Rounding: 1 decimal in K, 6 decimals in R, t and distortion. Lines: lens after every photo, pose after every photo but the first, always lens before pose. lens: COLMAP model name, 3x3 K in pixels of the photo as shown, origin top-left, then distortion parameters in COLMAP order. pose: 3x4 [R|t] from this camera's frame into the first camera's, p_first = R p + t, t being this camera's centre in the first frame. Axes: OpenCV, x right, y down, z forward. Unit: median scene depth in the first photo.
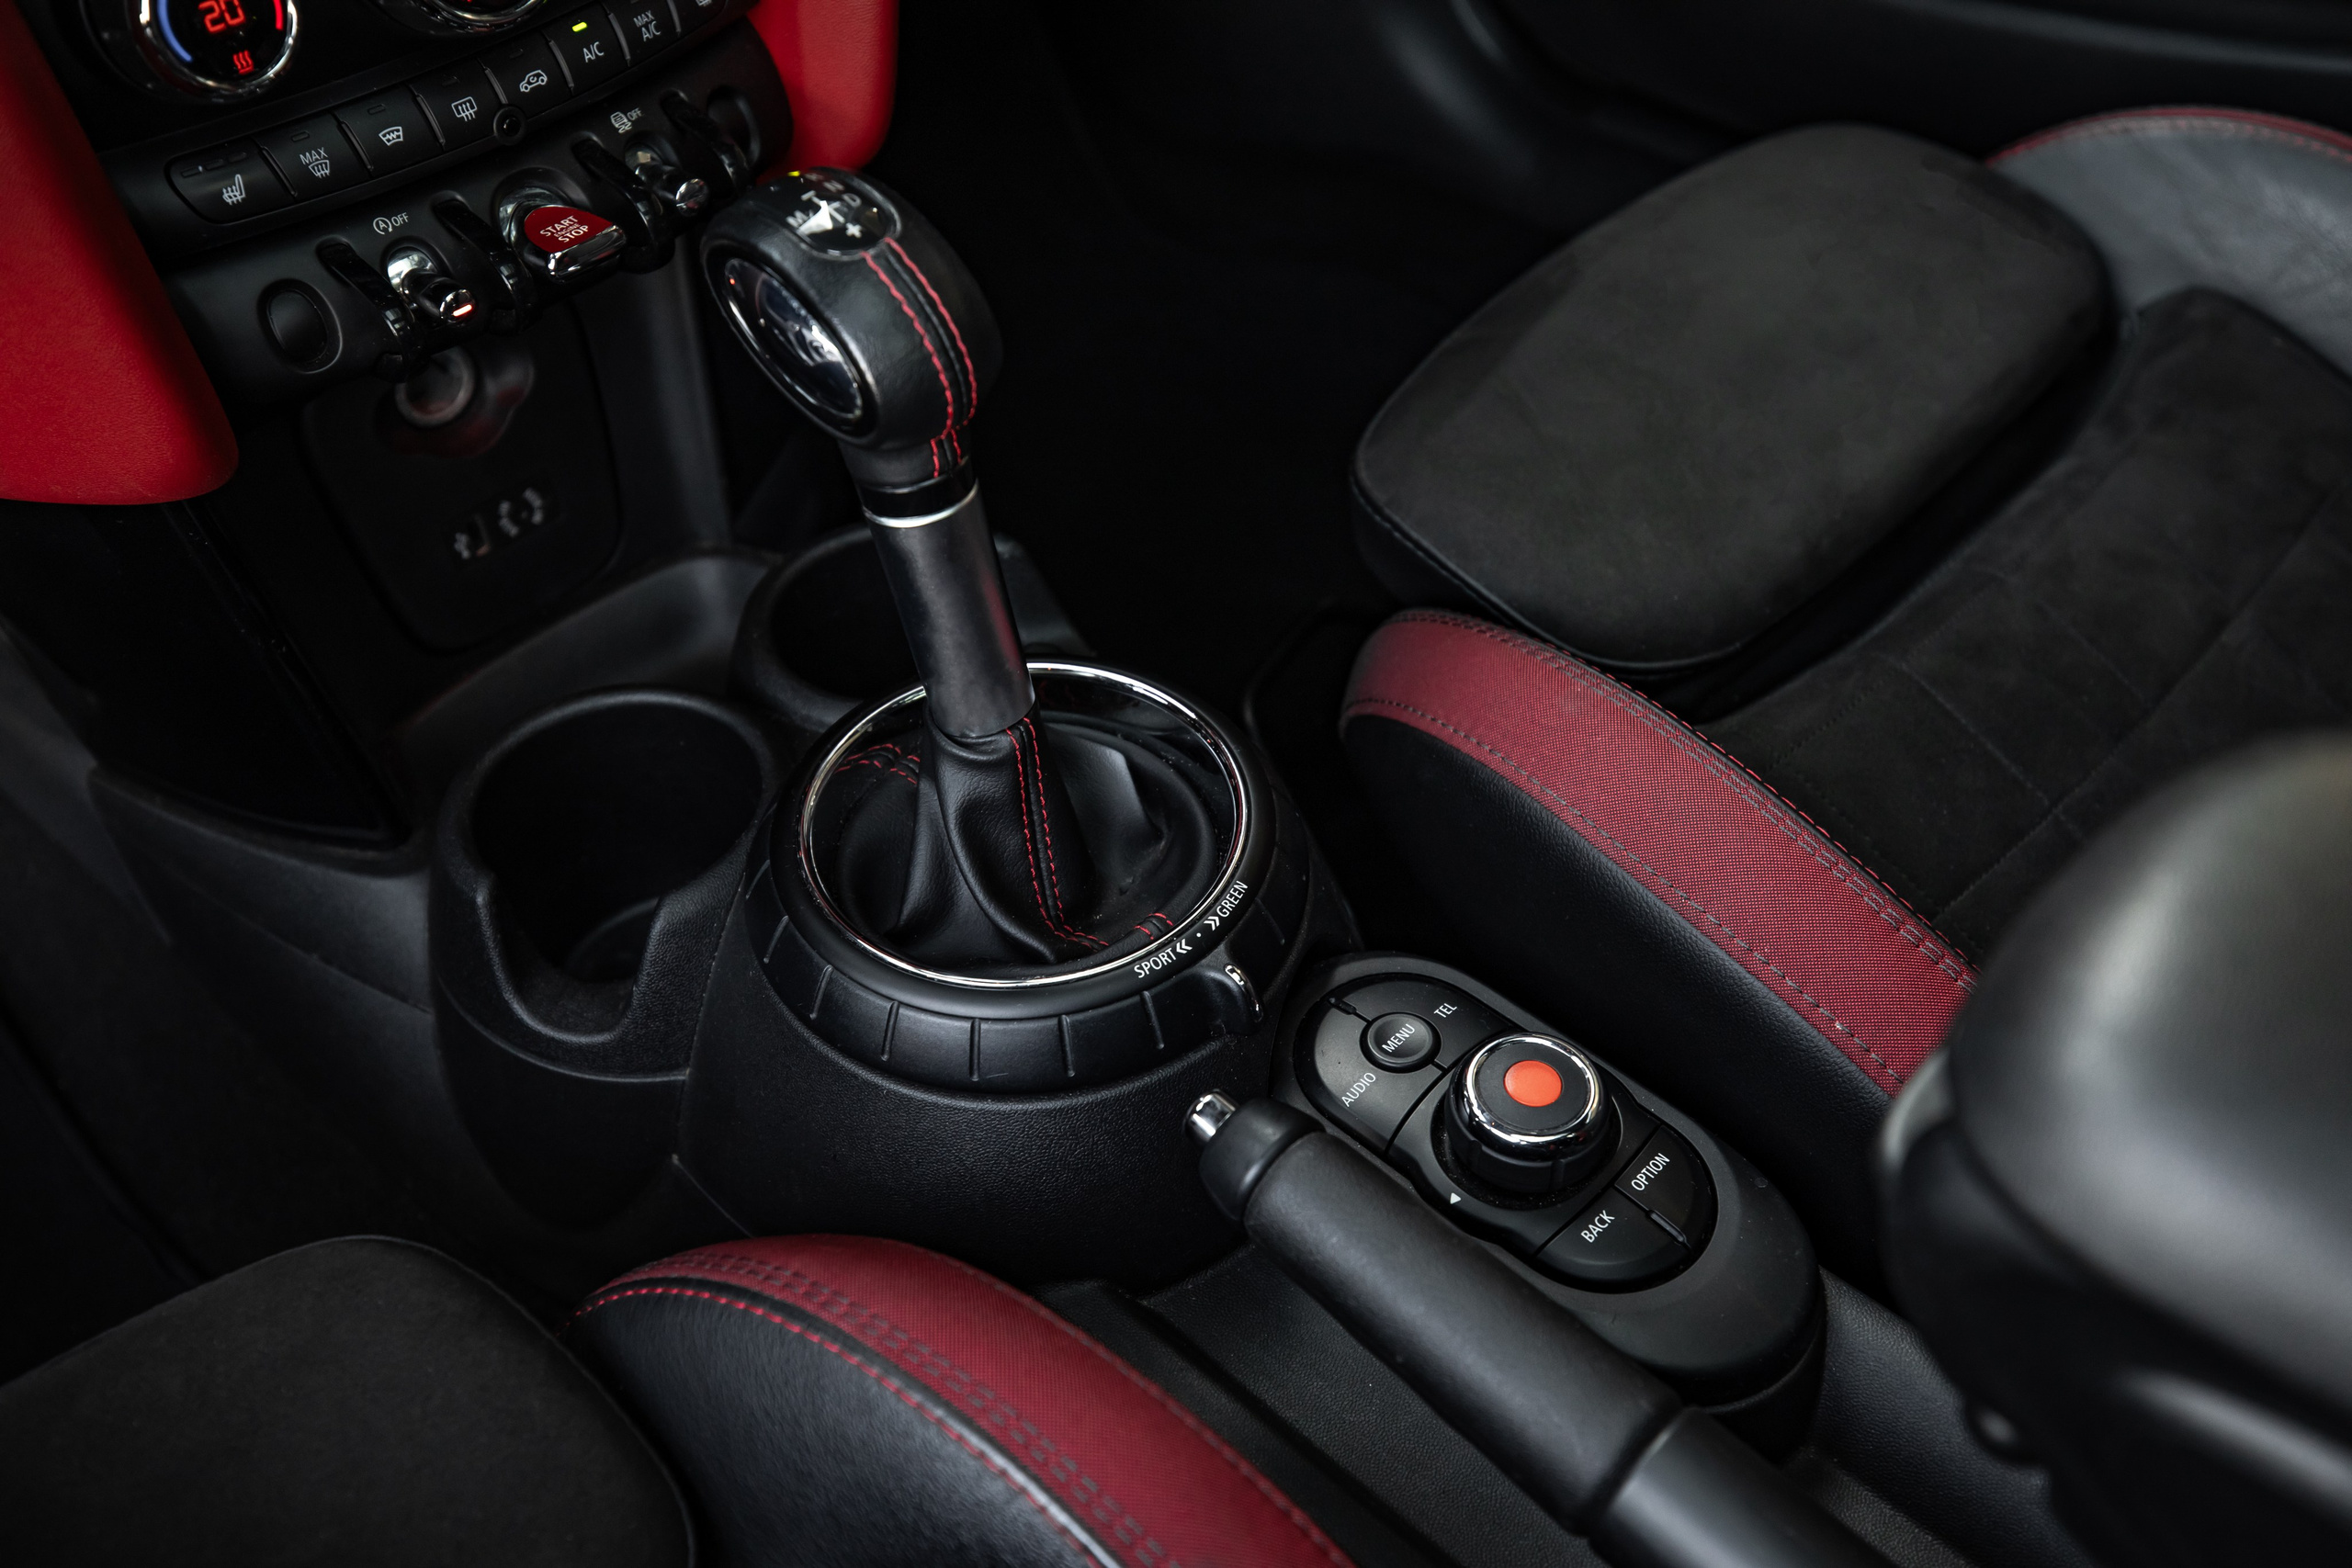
lens RADIAL K [[2195.7, 0, 1176.0], [0, 2195.7, 784.0], [0, 0, 1]] dist [0.013808, 0.062364]
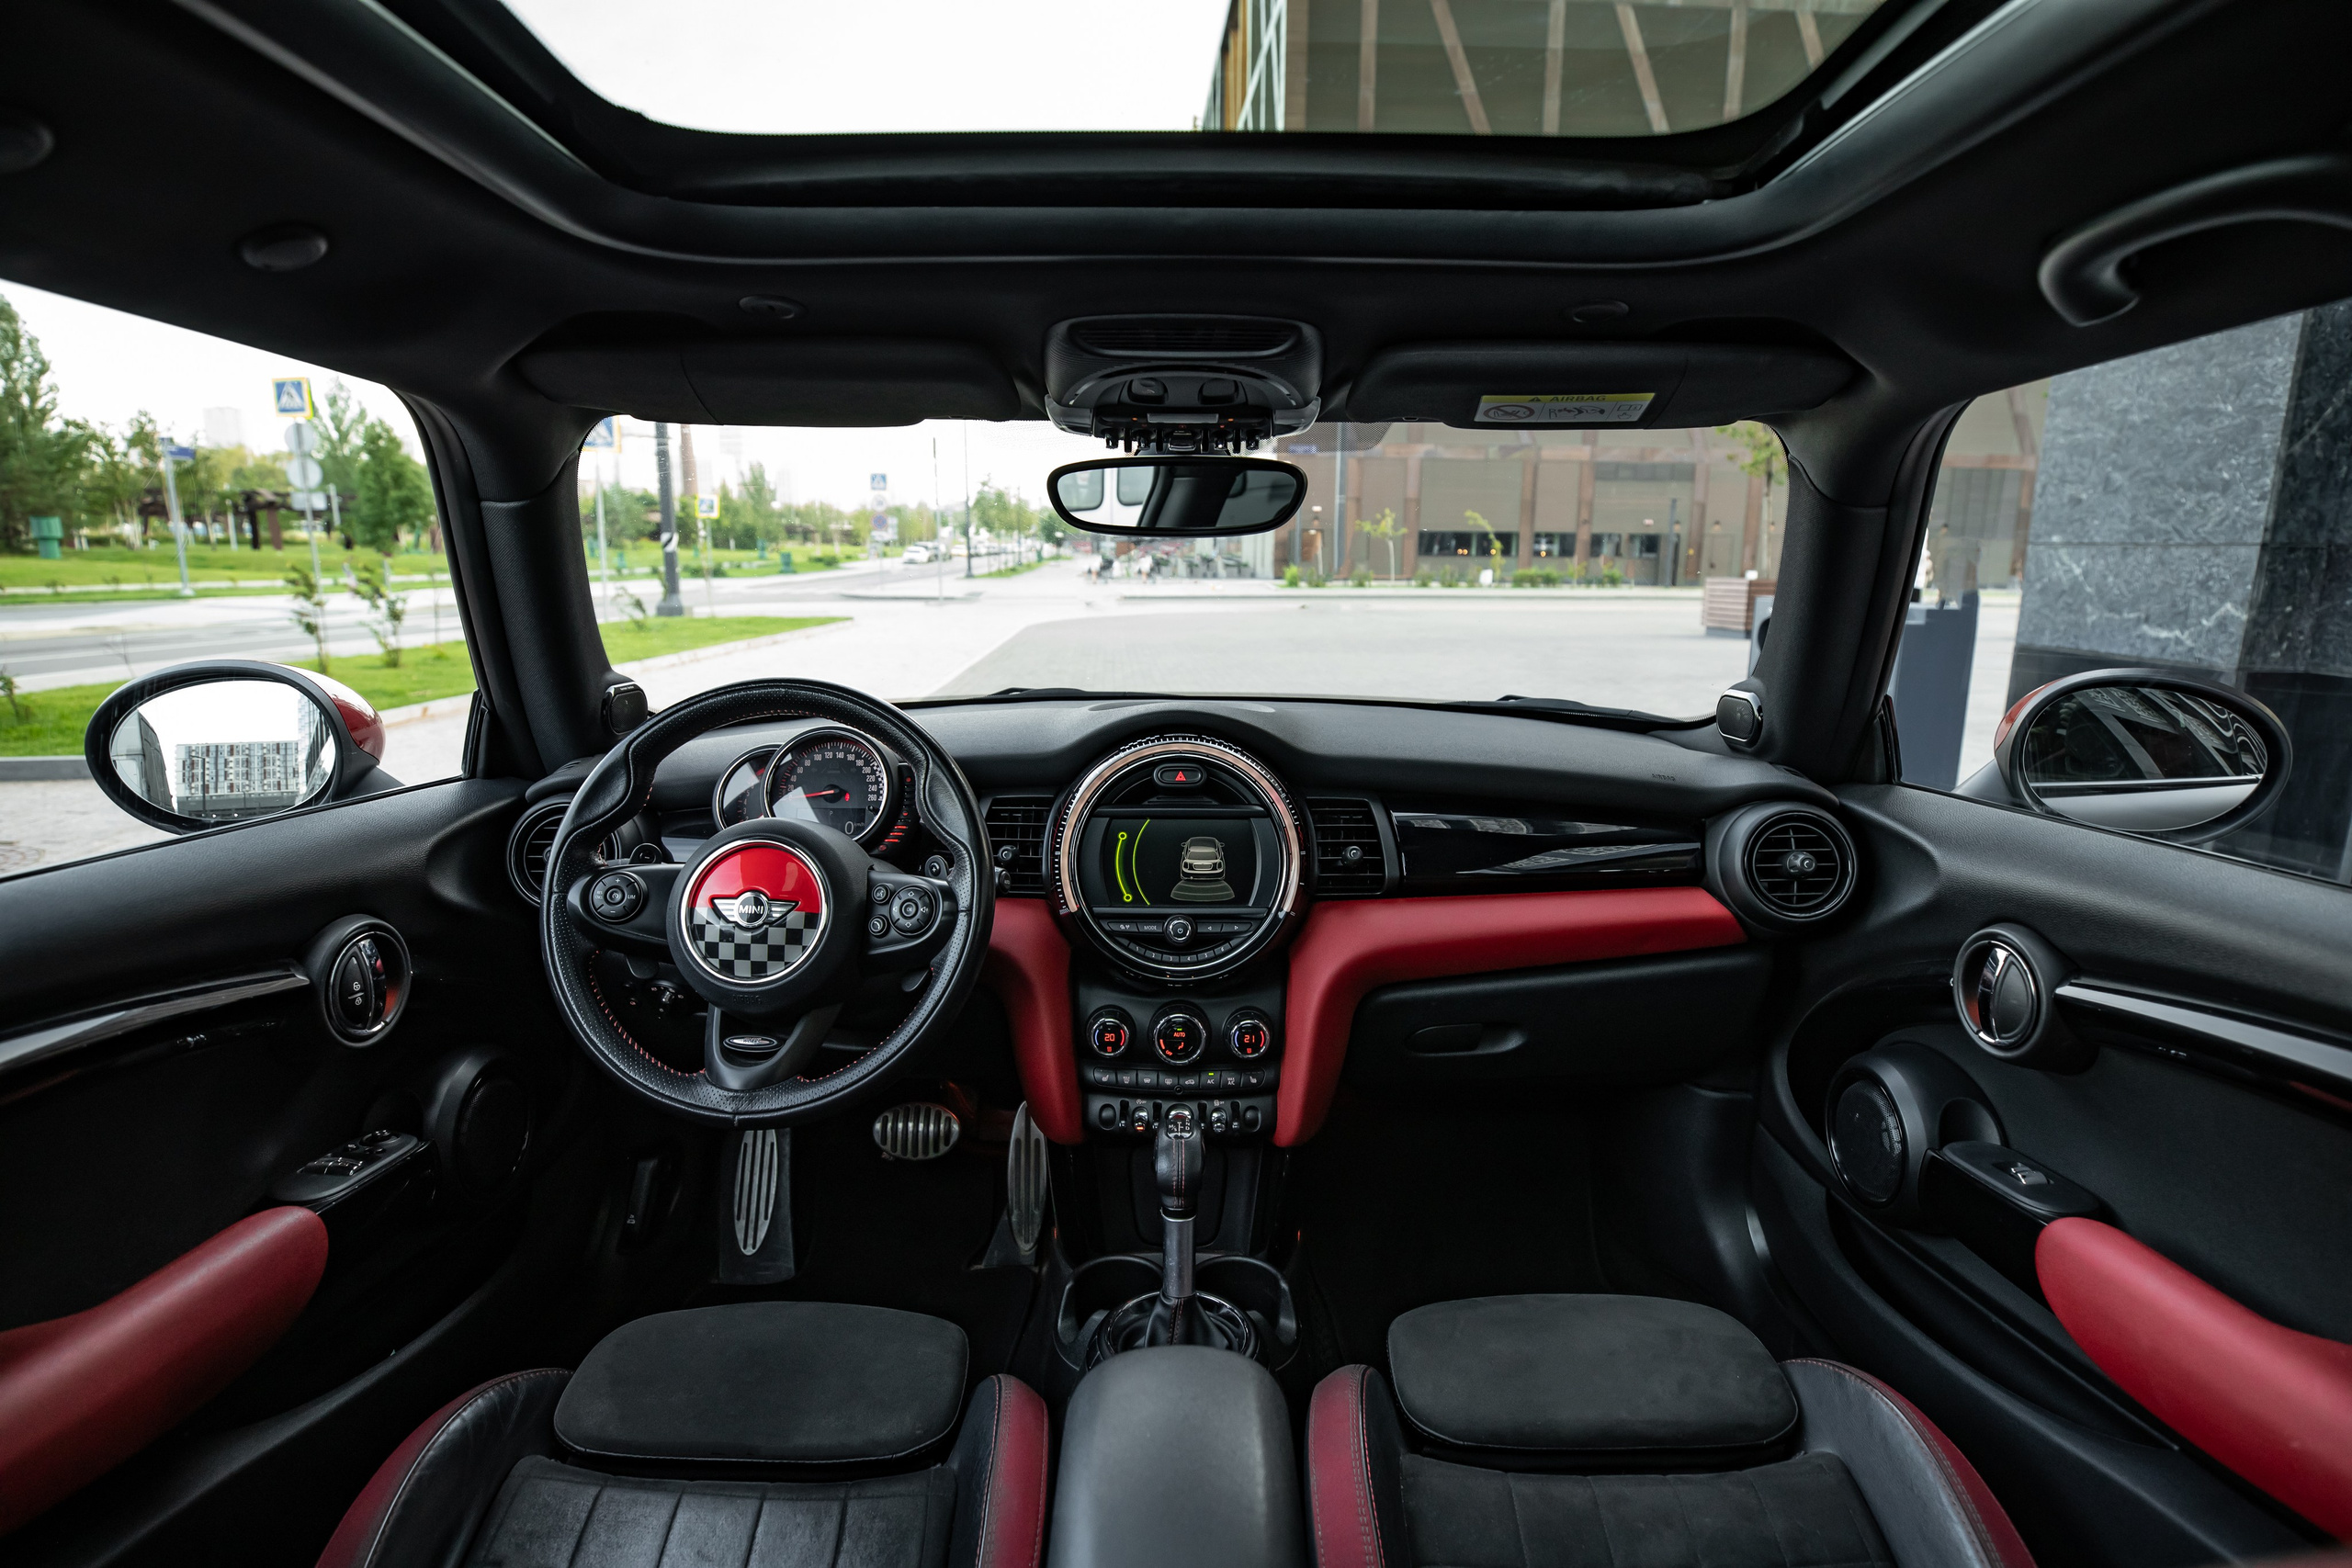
lens RADIAL K [[1171.2, 0, 1169.1], [0, 1171.2, 788.0], [0, 0, 1]] dist [-0.039619, 0.016230]
pose [[0.676776, 0.146191, -0.721528, 0.994215], [-0.529633, 0.777423, -0.339267, -0.021857], [0.511335, 0.611752, 0.603569, -0.477057]]
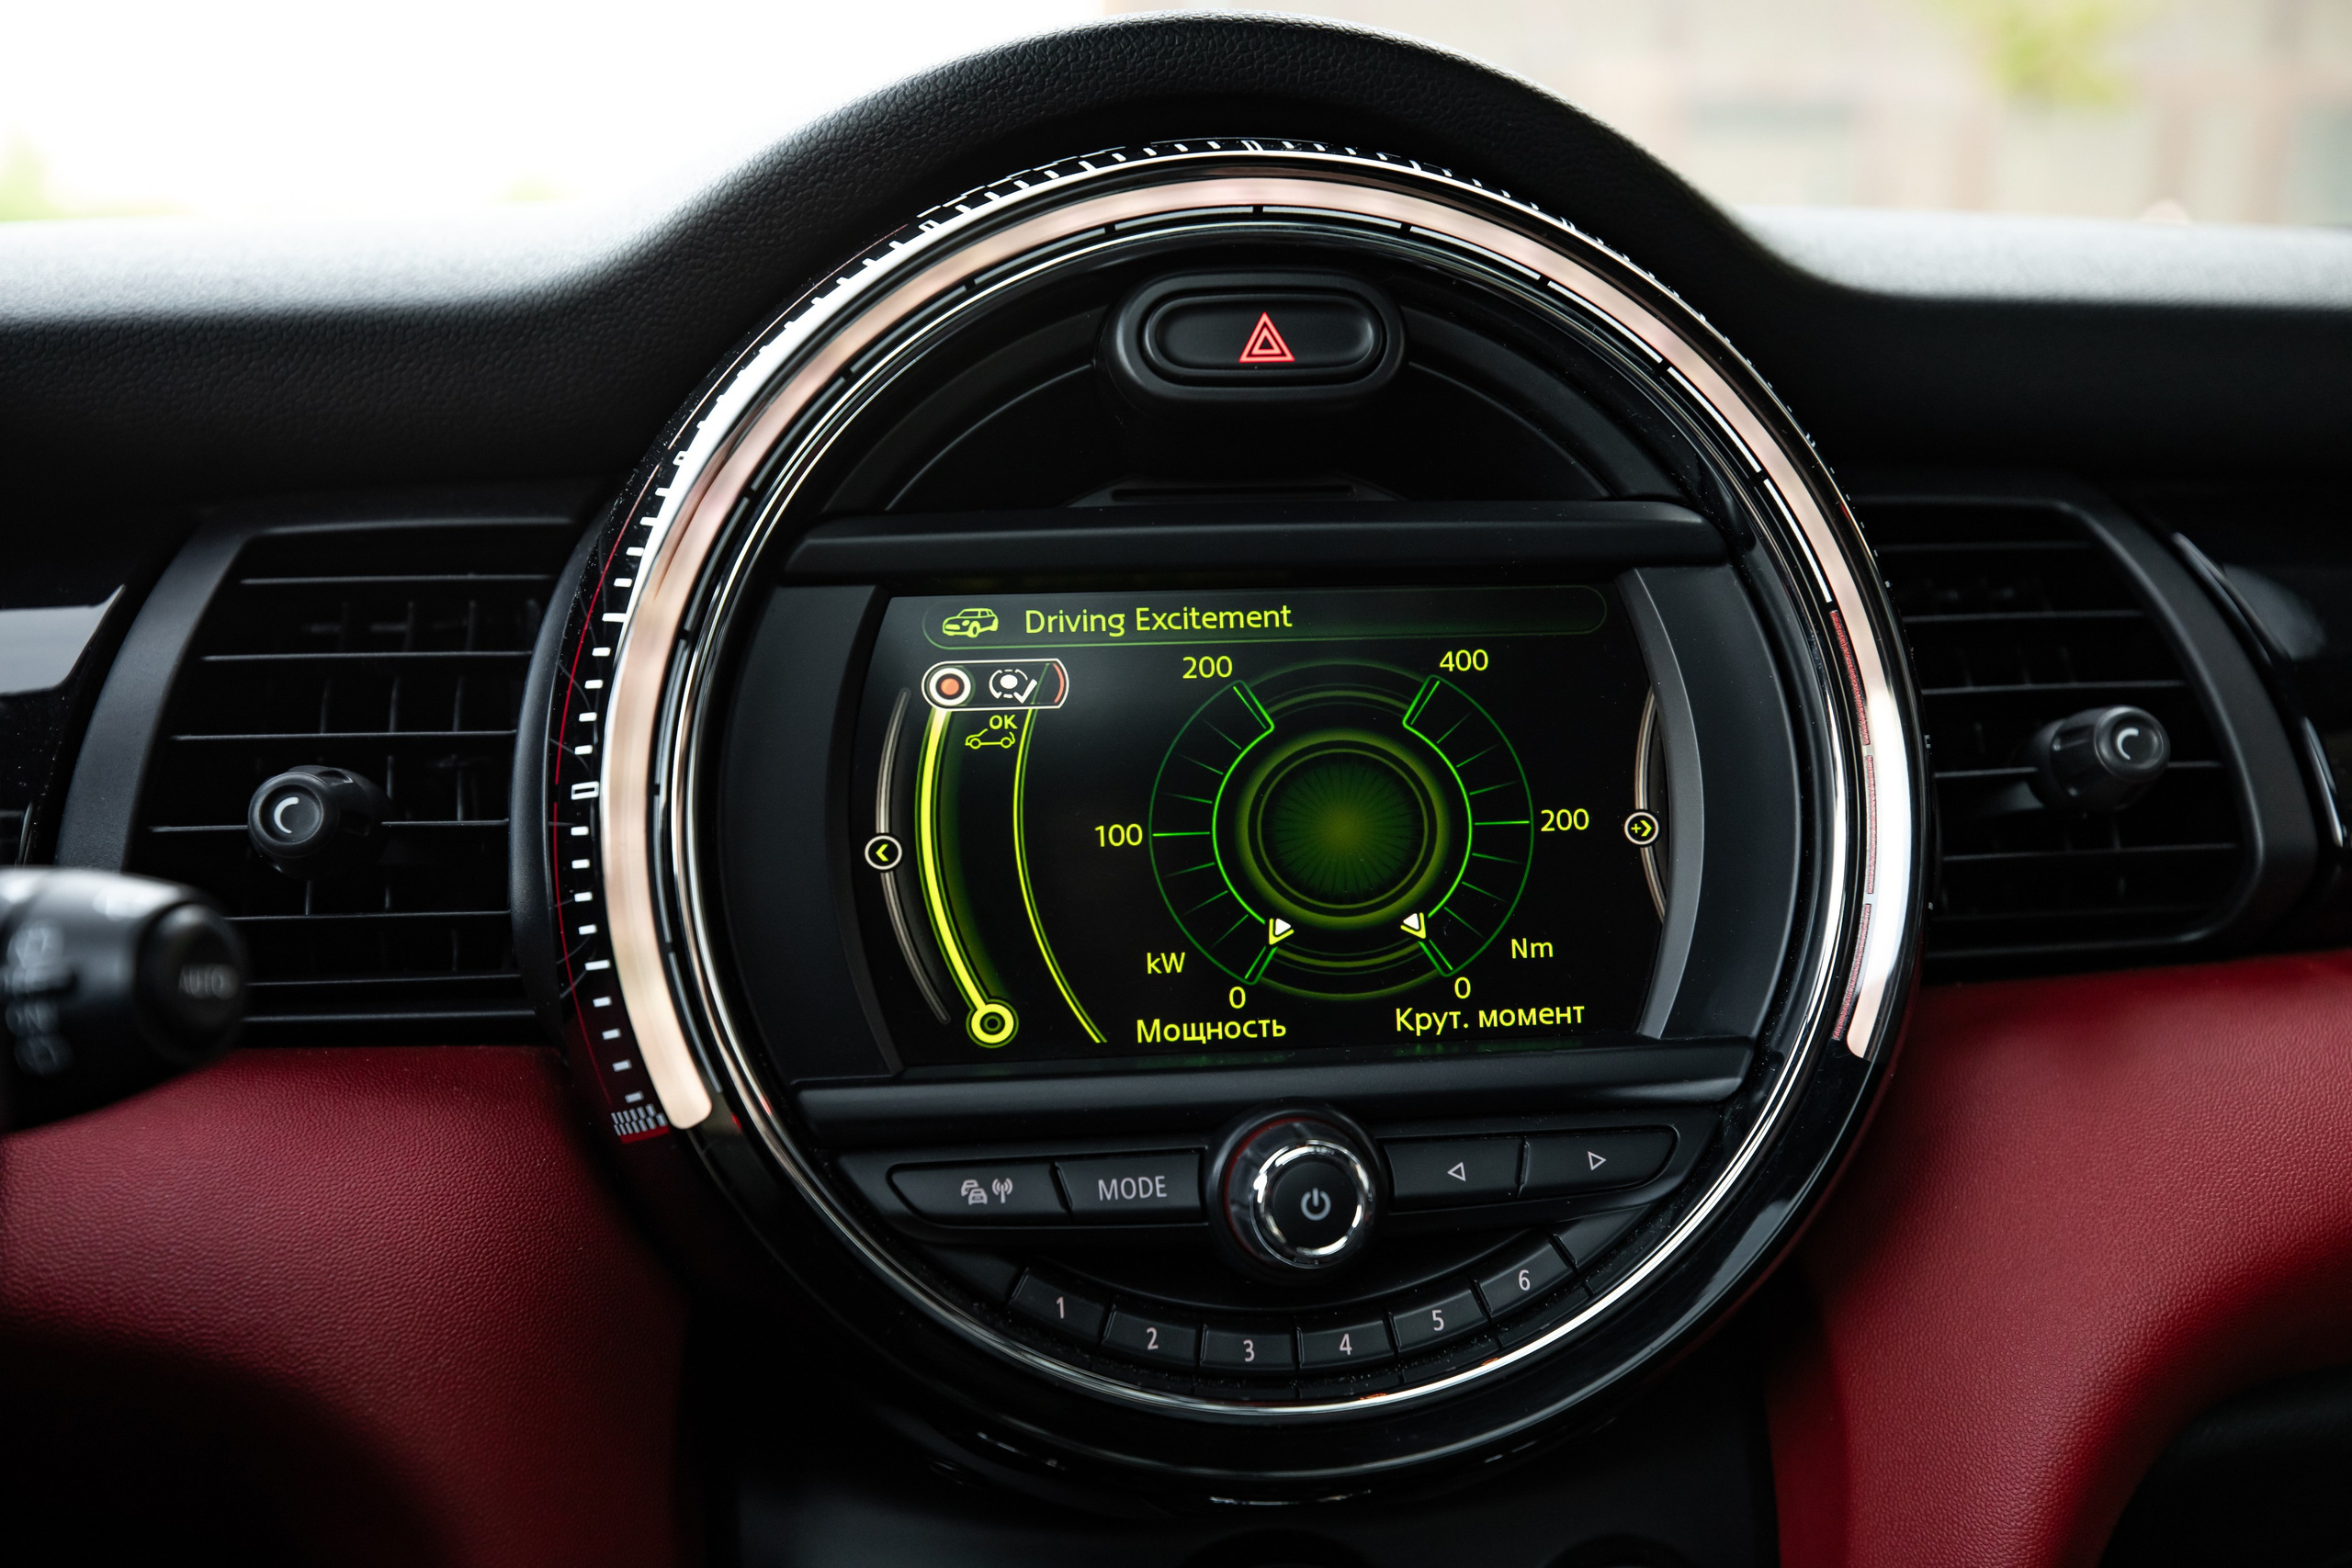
lens RADIAL K [[2195.7, 0, 1176.0], [0, 2195.7, 784.0], [0, 0, 1]] dist [0.013808, 0.062364]
pose [[0.765267, 0.139281, -0.628464, 0.058185], [-0.457732, 0.804197, -0.379142, -0.323518], [0.452602, 0.577813, 0.679179, 0.275504]]
